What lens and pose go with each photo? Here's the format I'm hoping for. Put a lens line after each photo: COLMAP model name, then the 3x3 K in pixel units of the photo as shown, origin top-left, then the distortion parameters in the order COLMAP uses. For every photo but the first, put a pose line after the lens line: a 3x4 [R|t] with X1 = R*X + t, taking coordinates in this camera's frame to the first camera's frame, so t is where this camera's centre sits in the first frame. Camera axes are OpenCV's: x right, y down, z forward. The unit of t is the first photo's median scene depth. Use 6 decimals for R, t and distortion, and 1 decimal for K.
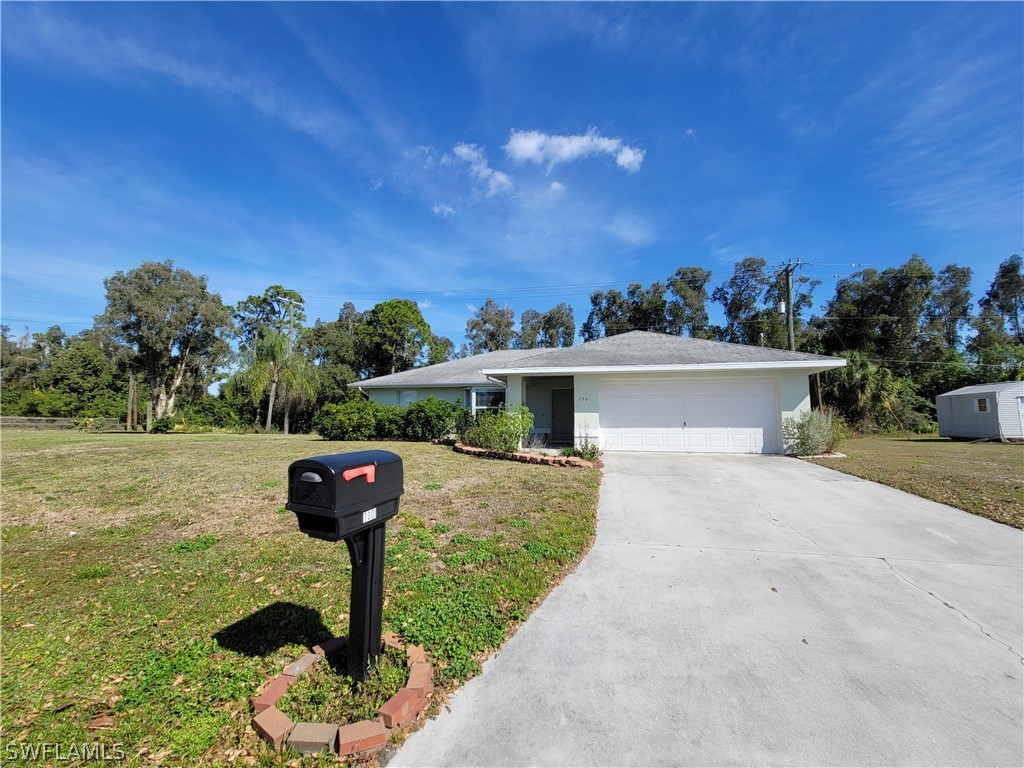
lens RADIAL K [[418.2, 0, 514.7], [0, 418.2, 388.5], [0, 0, 1]] dist [-0.003820, 0.000654]
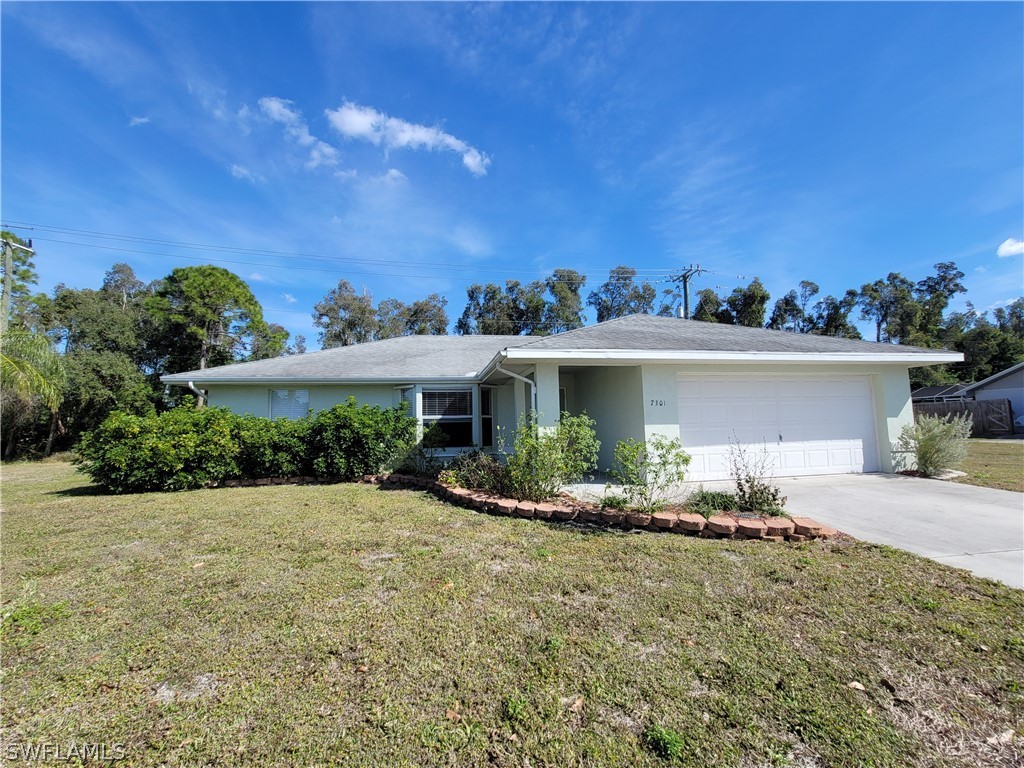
lens RADIAL K [[418.2, 0, 514.7], [0, 418.2, 388.5], [0, 0, 1]] dist [-0.003820, 0.000654]
pose [[0.921801, 0.009978, 0.387536, -0.079118], [-0.006332, 0.999923, -0.010684, 0.003266], [-0.387613, 0.007394, 0.921793, 0.142329]]
